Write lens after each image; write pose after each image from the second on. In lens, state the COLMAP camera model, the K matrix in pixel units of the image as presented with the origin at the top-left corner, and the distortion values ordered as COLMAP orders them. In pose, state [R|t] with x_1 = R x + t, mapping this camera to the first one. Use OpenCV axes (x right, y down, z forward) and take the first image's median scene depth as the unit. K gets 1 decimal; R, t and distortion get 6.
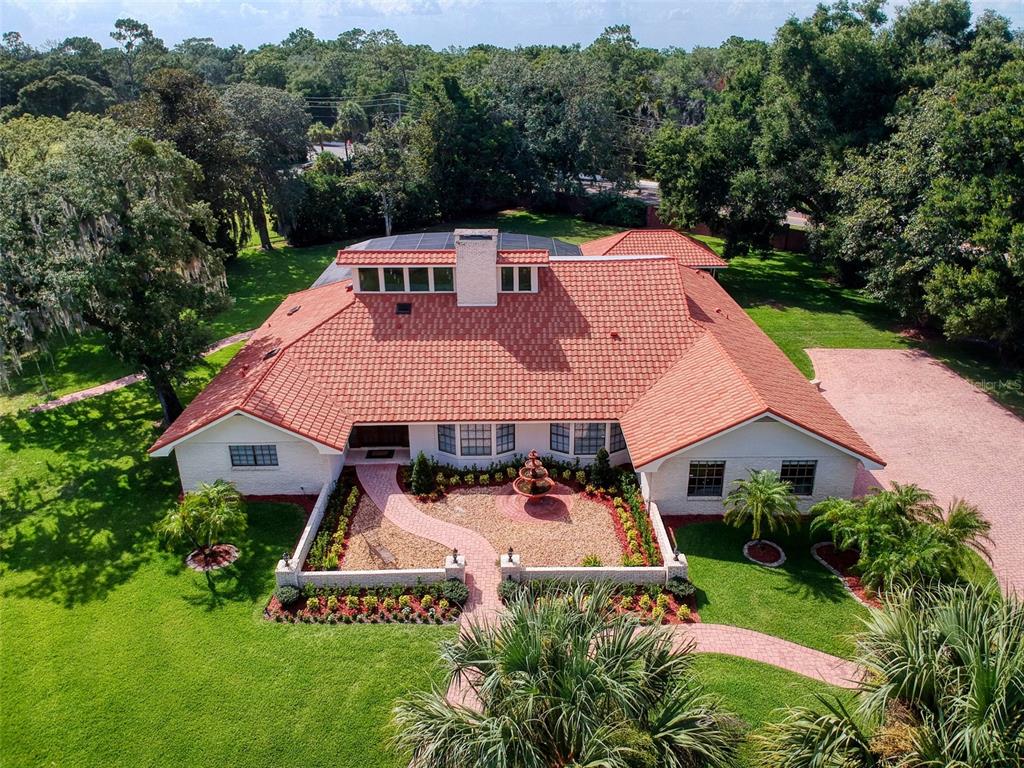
lens RADIAL K [[749.4, 0, 526.0], [0, 749.4, 373.7], [0, 0, 1]] dist [0.092136, -0.171387]
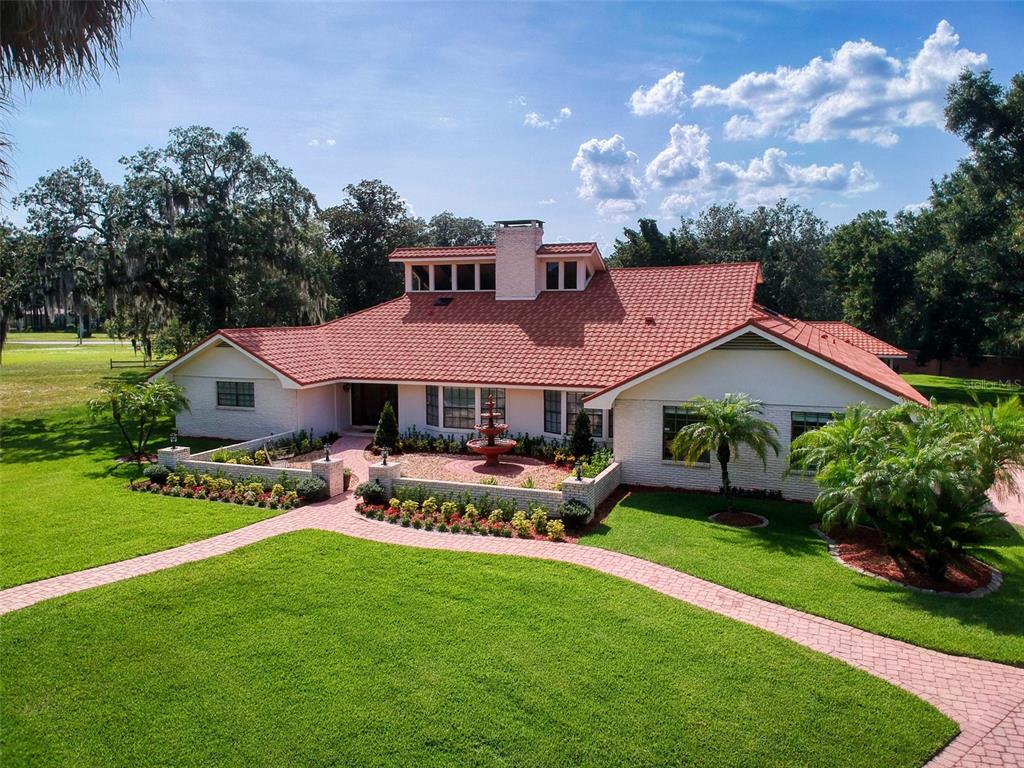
lens RADIAL K [[749.4, 0, 526.0], [0, 749.4, 373.7], [0, 0, 1]] dist [0.092136, -0.171387]
pose [[0.927640, 0.032243, -0.372082, 0.326095], [-0.144175, 0.949956, -0.277123, 0.277489], [0.344526, 0.310715, 0.885866, 0.233154]]
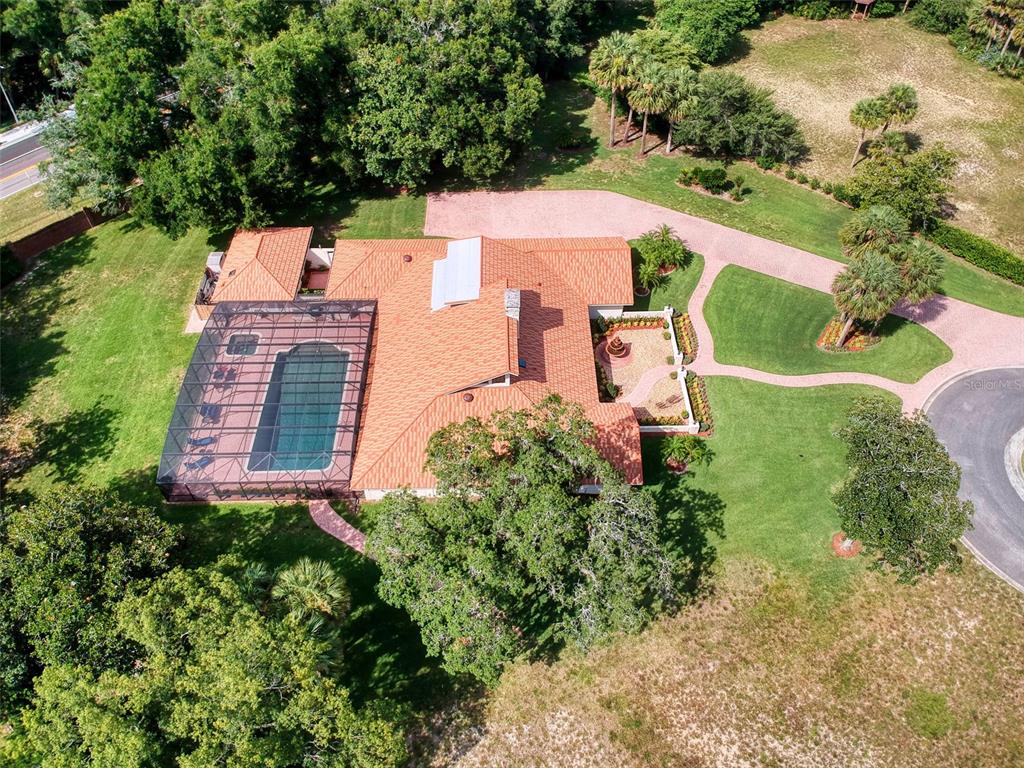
lens RADIAL K [[749.4, 0, 526.0], [0, 749.4, 373.7], [0, 0, 1]] dist [0.092136, -0.171387]
pose [[0.000603, -0.746677, 0.665186, -1.339168], [0.400383, 0.609722, 0.684056, -1.253235], [-0.916348, 0.265917, 0.299324, 0.574861]]
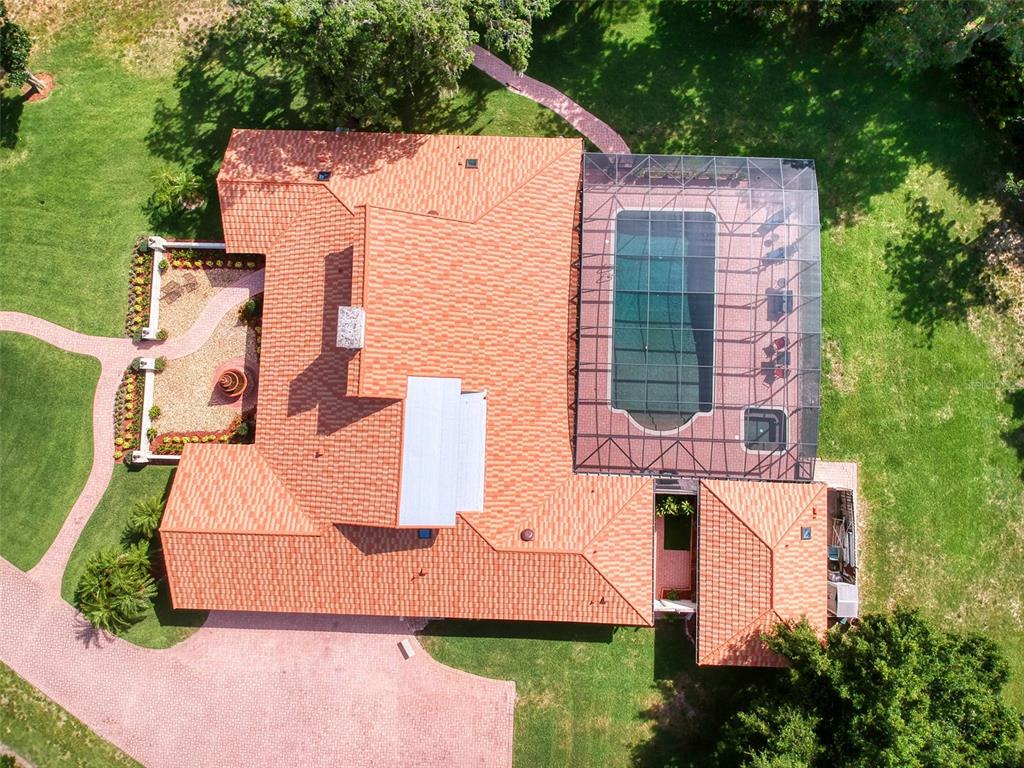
lens RADIAL K [[749.4, 0, 526.0], [0, 749.4, 373.7], [0, 0, 1]] dist [0.092136, -0.171387]
pose [[-0.055885, 0.994523, -0.088318, 0.085729], [-0.386752, 0.059987, 0.920231, -1.350386], [0.920489, 0.085584, 0.381281, 0.894577]]
